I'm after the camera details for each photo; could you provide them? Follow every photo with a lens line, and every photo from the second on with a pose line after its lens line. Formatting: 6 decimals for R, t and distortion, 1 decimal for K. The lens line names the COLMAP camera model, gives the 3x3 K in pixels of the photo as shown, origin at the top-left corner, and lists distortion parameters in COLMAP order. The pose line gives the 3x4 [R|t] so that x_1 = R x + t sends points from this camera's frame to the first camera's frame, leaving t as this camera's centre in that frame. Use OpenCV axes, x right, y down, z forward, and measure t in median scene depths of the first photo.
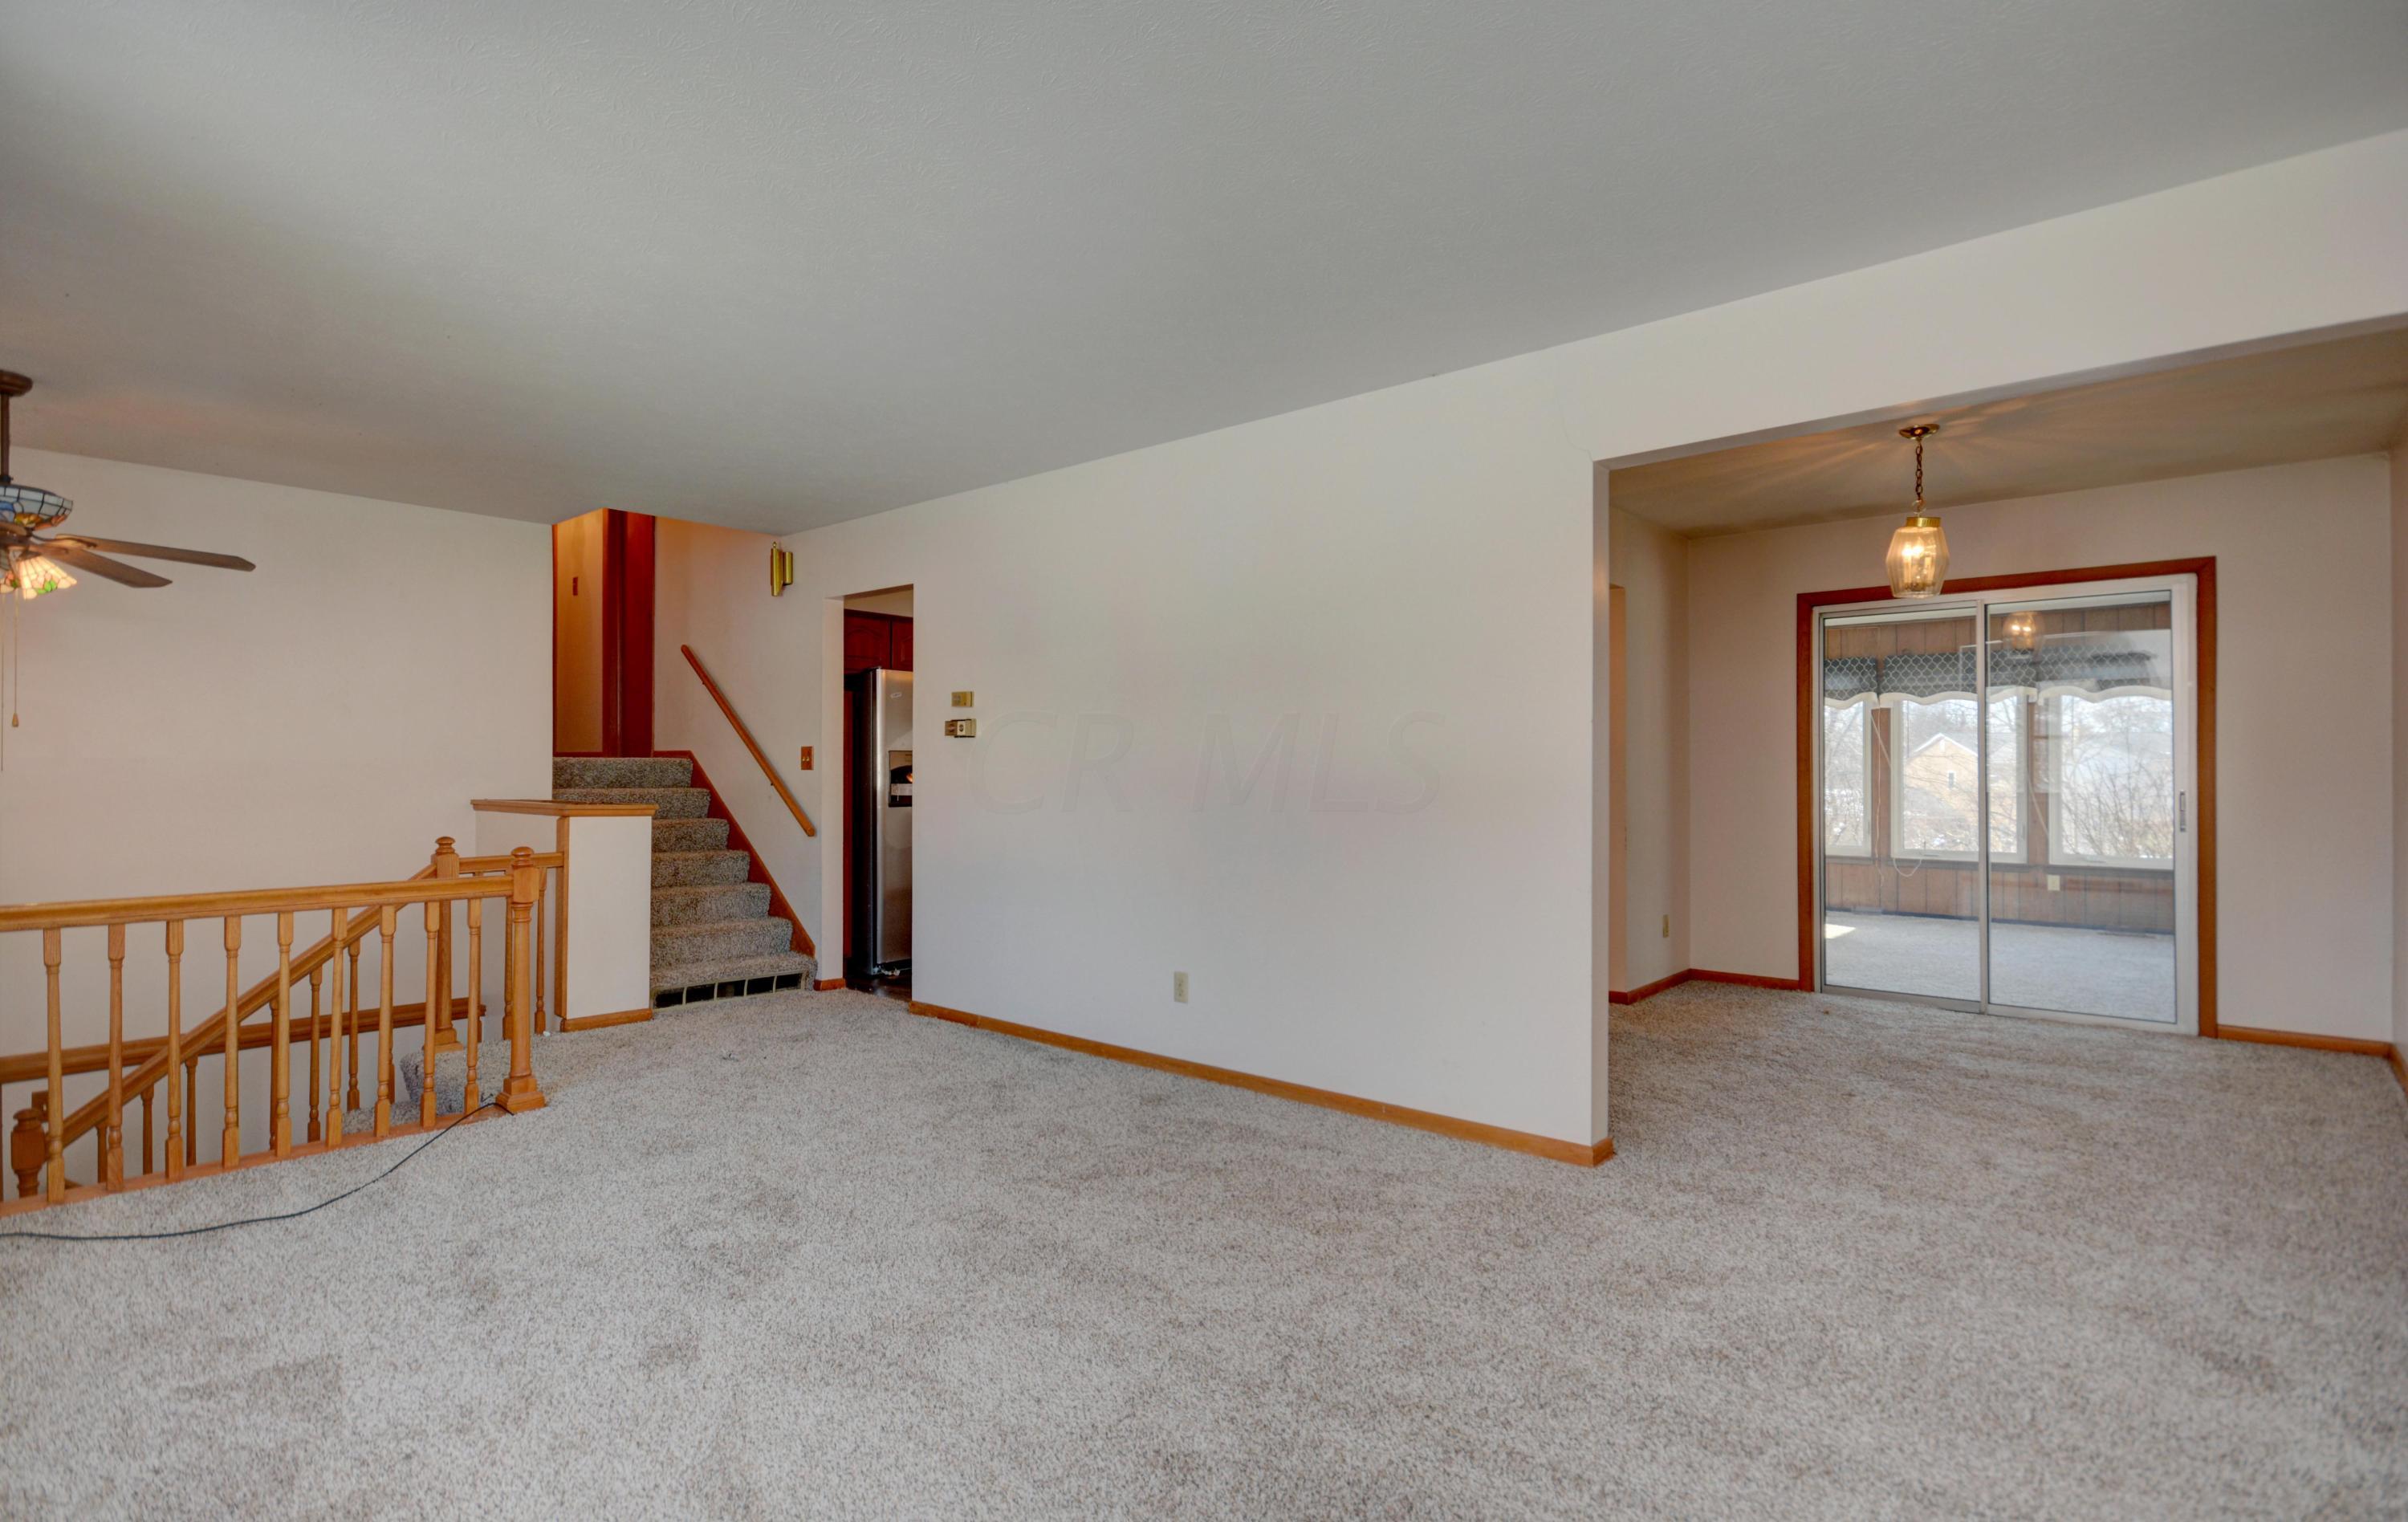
lens RADIAL K [[1165.0, 0, 1203.9], [0, 1165.0, 769.4], [0, 0, 1]] dist [0.010820, -0.002863]
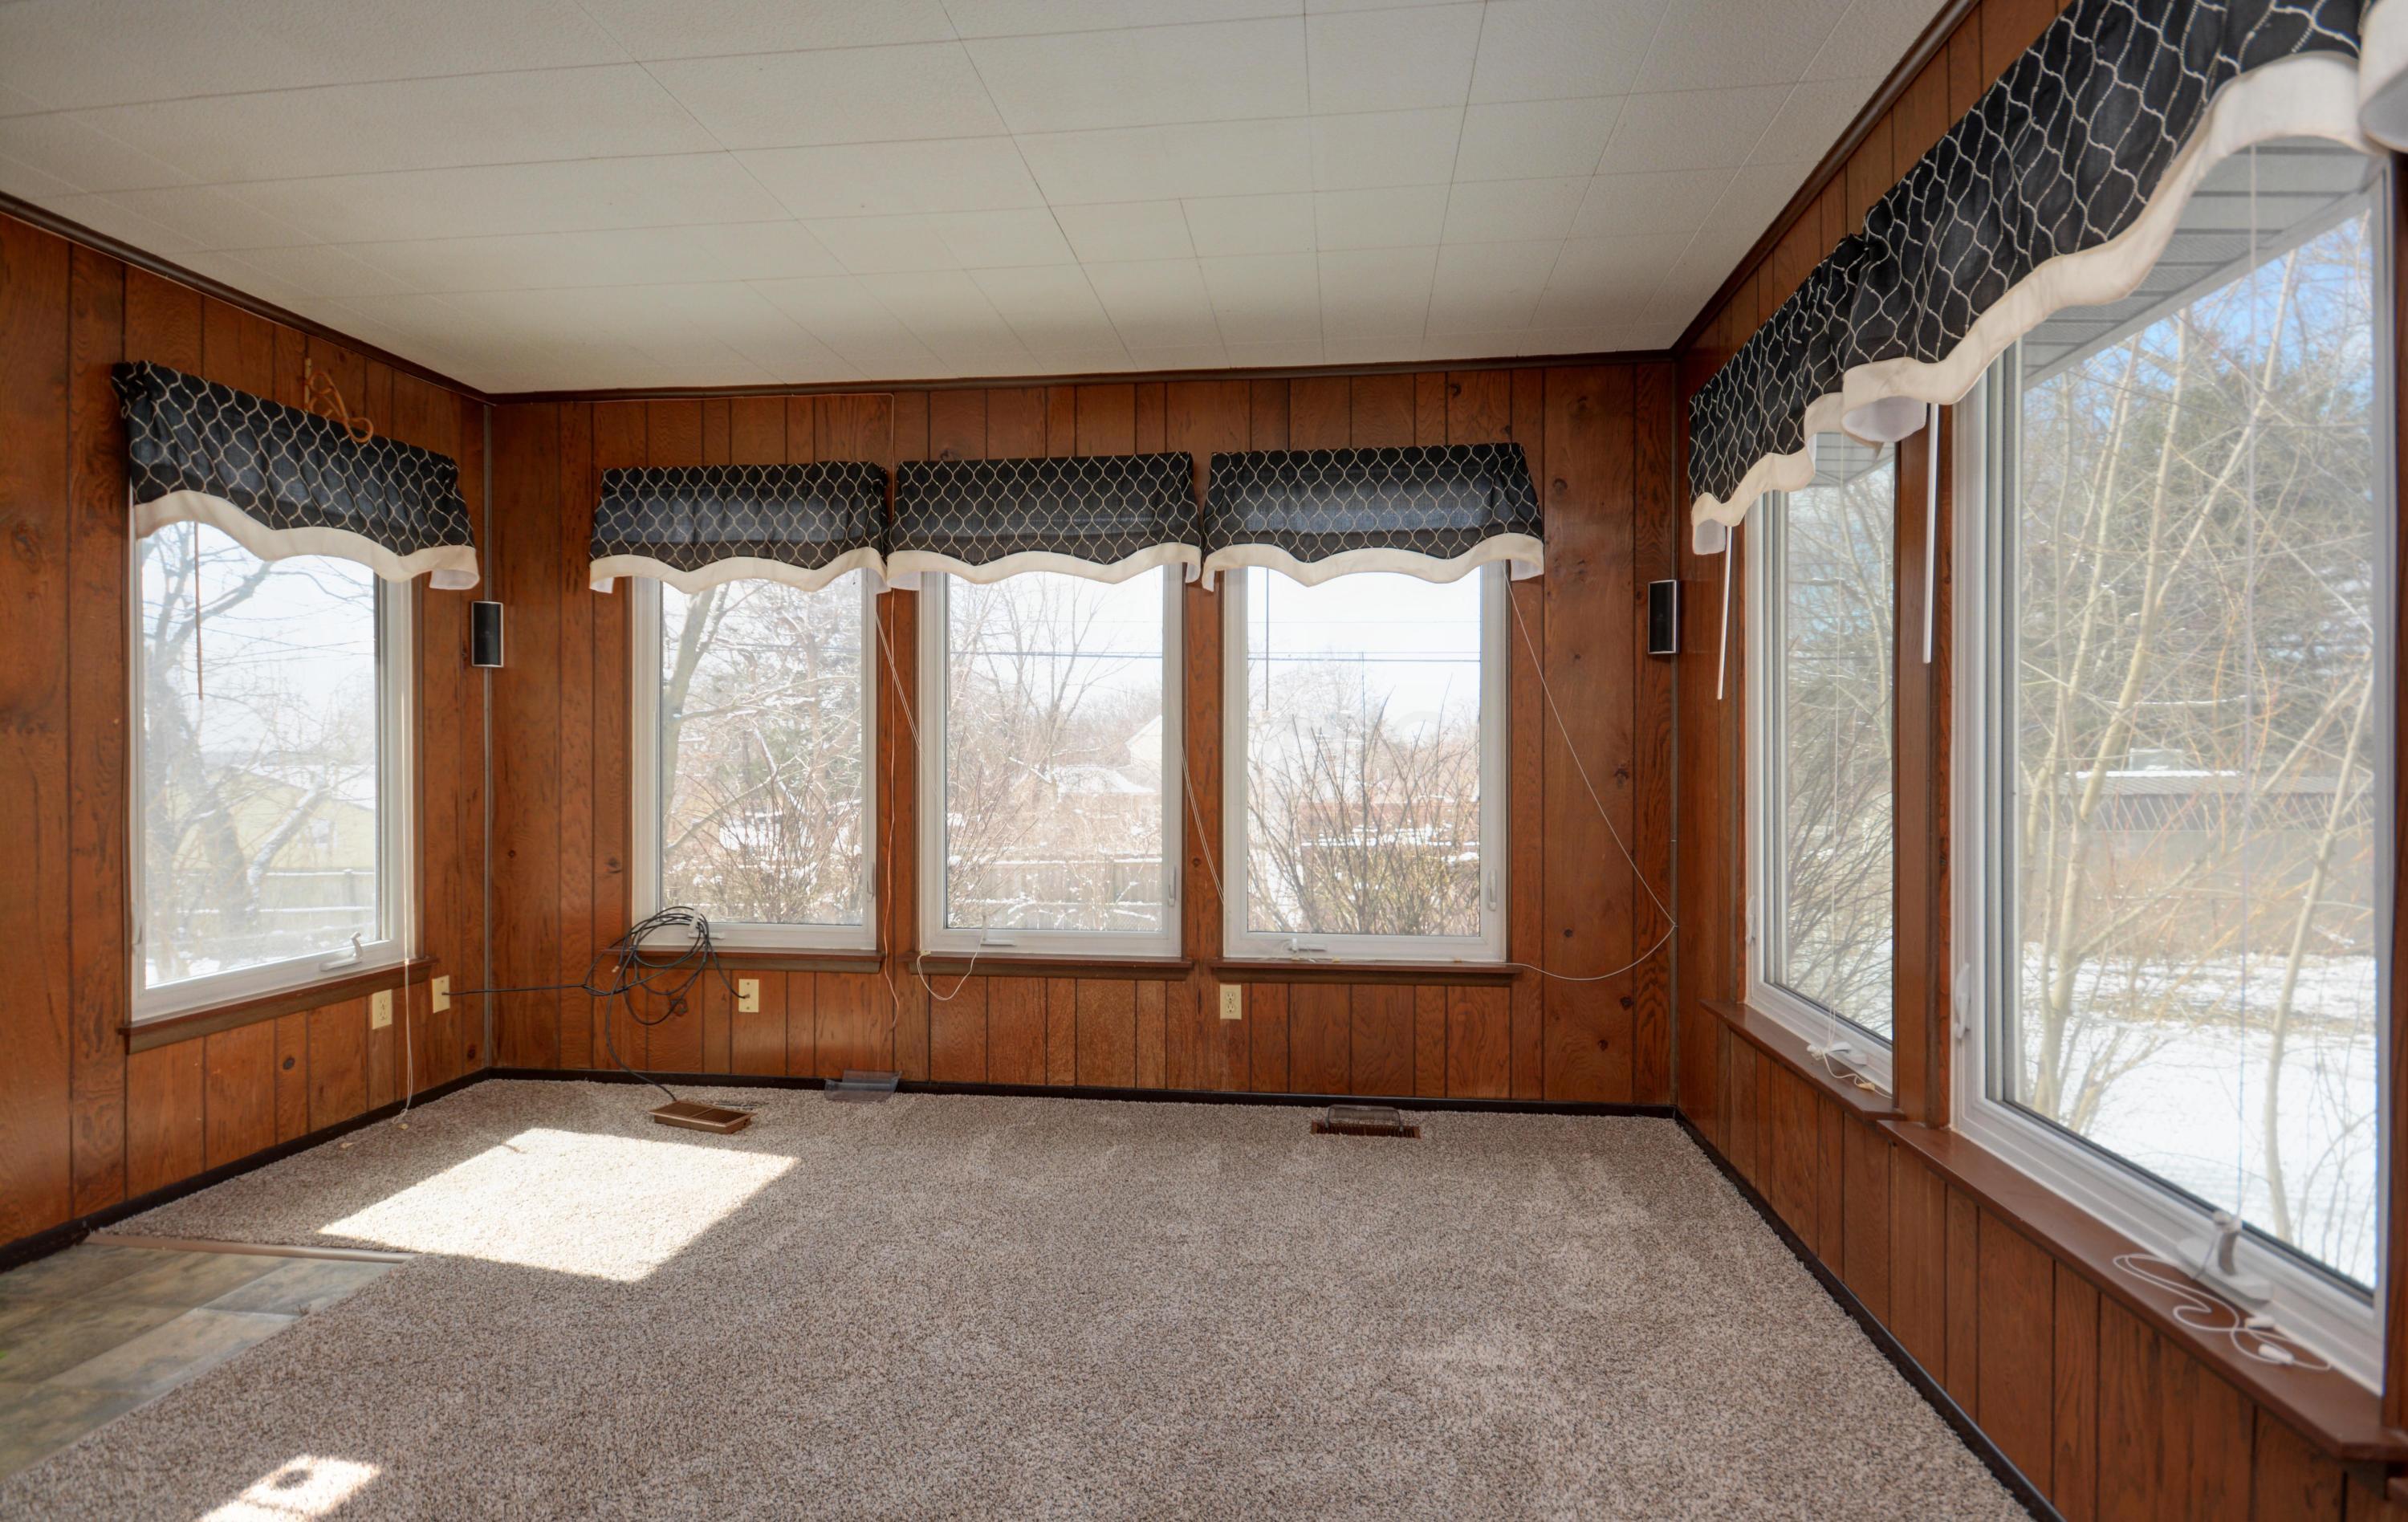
lens RADIAL K [[1165.0, 0, 1223.2], [0, 1165.0, 759.2], [0, 0, 1]] dist [0.010820, -0.002863]
pose [[0.818785, -0.001398, 0.574098, 0.478496], [-0.002820, 0.999975, 0.006458, 0.003972], [-0.574093, -0.006906, 0.818761, 0.652529]]
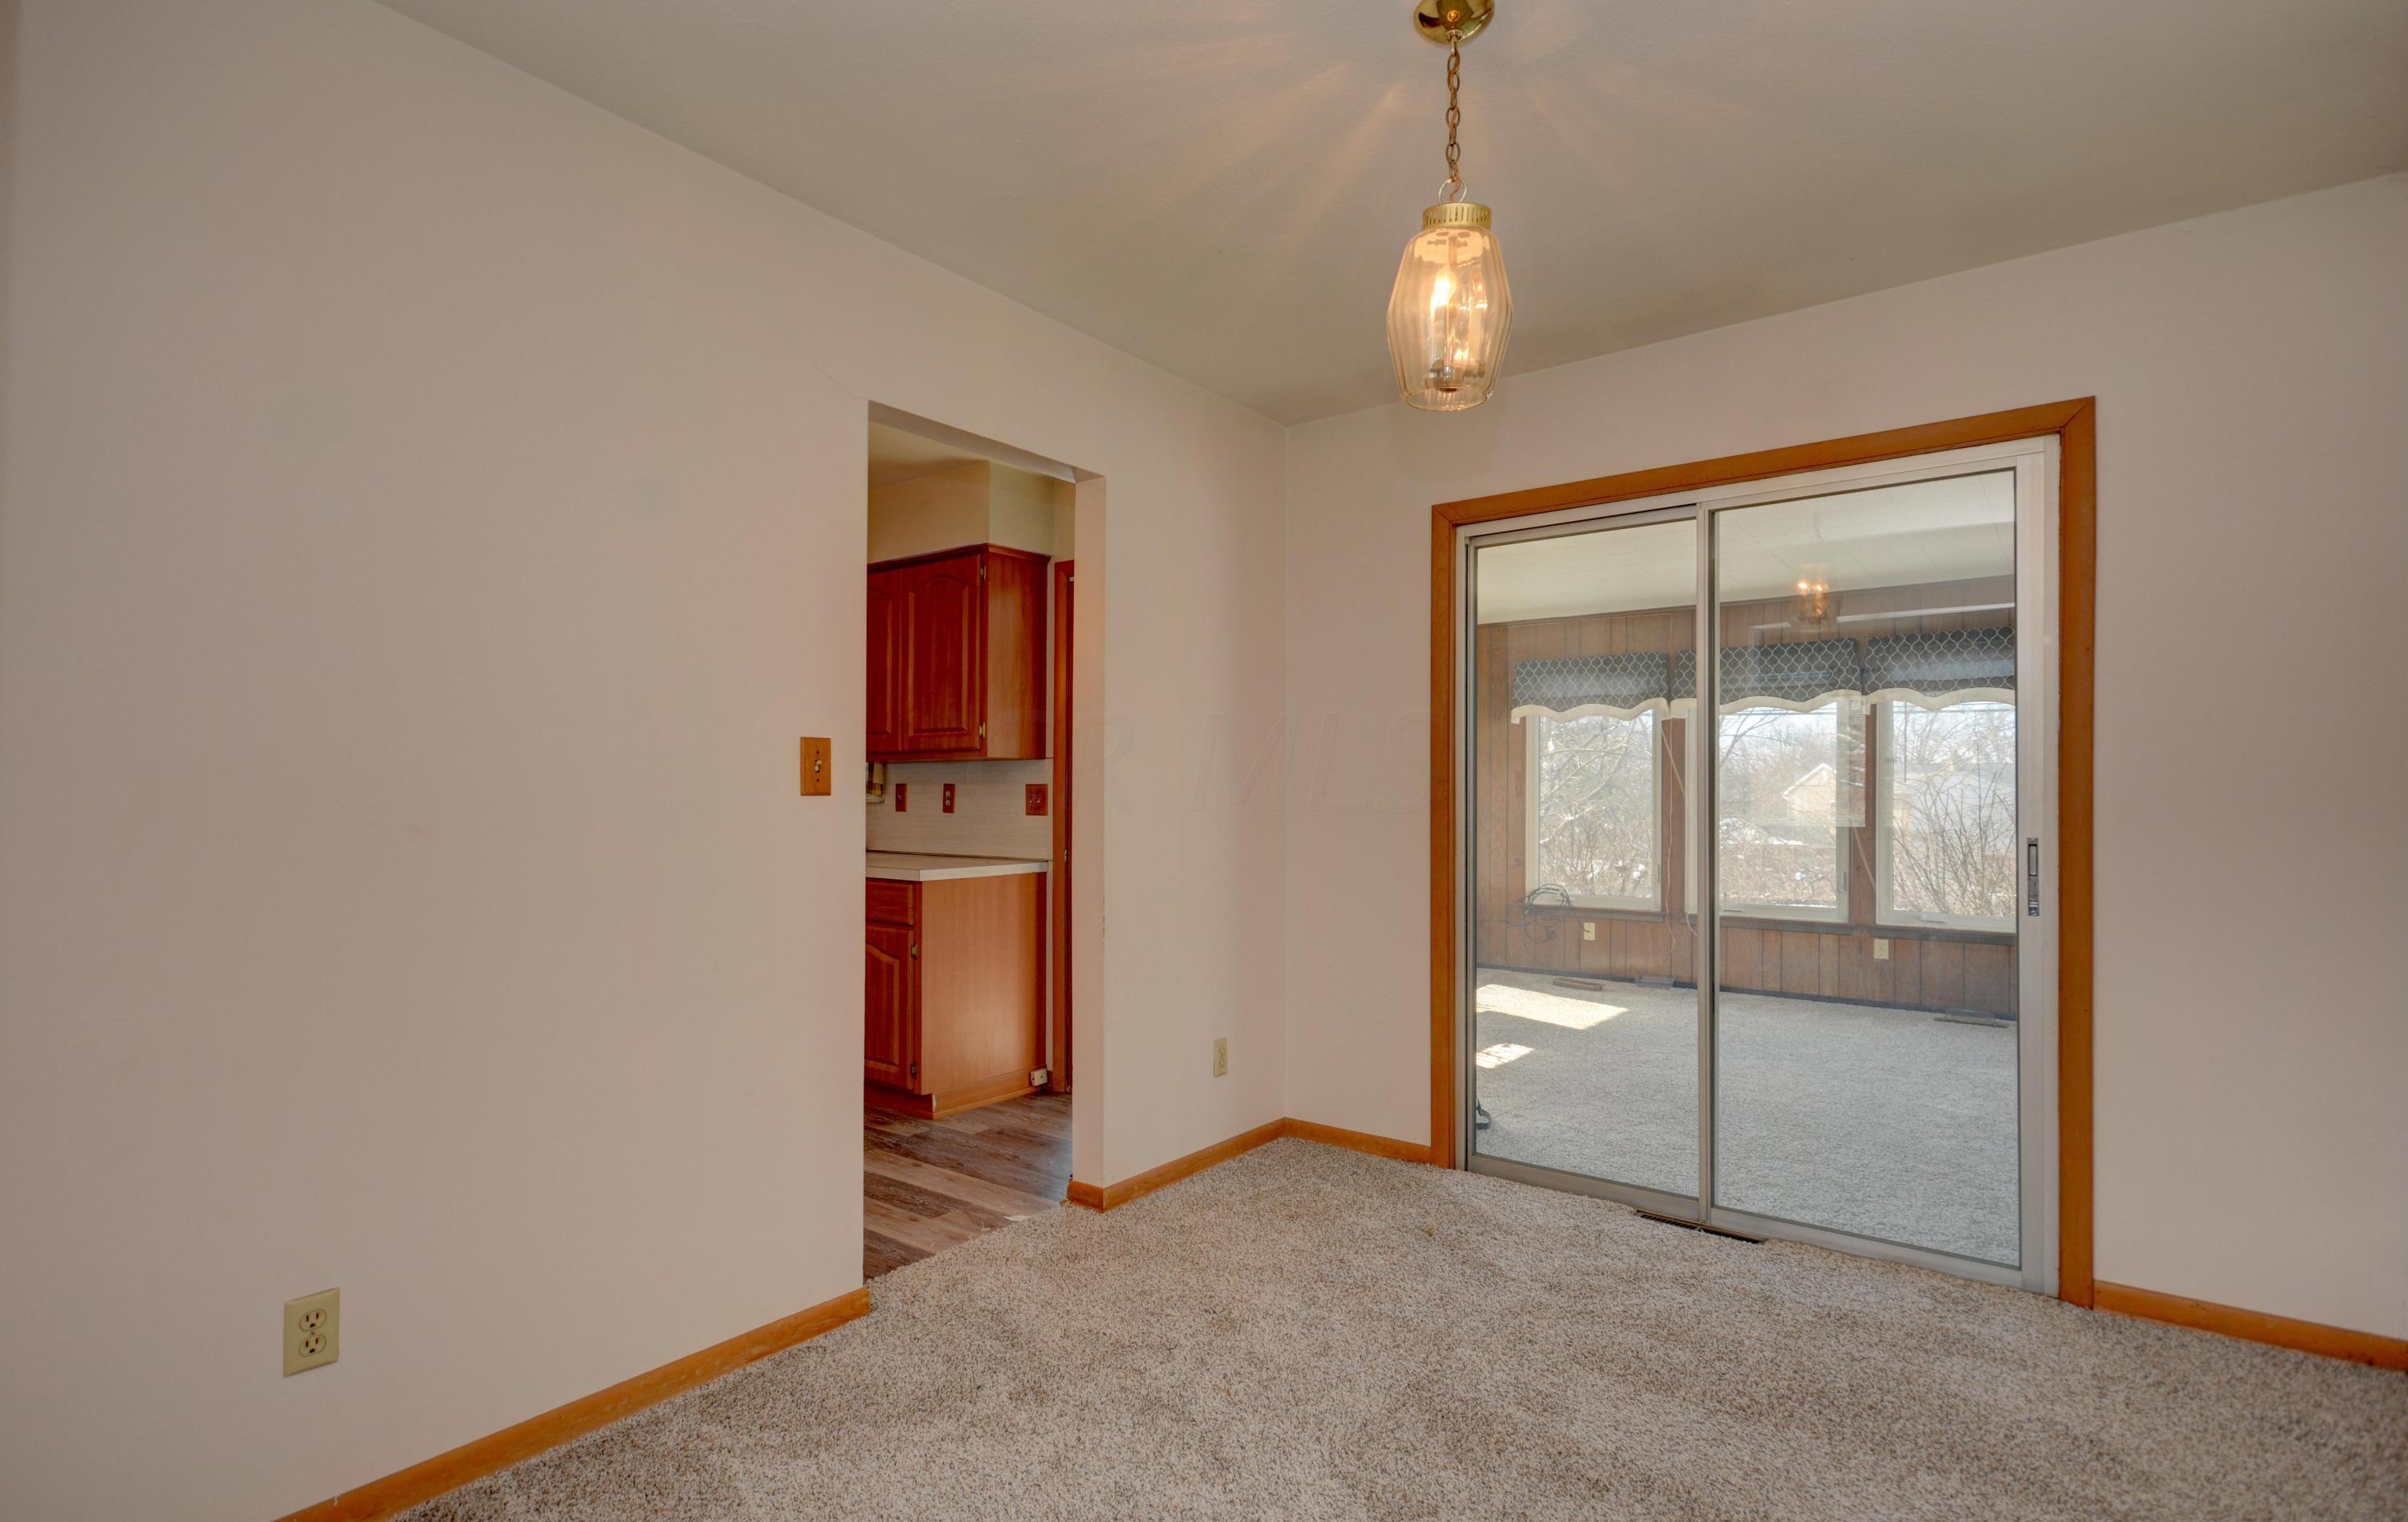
lens RADIAL K [[1165.0, 0, 1196.3], [0, 1165.0, 797.2], [0, 0, 1]] dist [0.010820, -0.002863]
pose [[0.997867, 0.004721, 0.065115, 0.236392], [-0.004740, 0.999989, 0.000141, 0.000604], [-0.065114, -0.000449, 0.997878, 0.277366]]
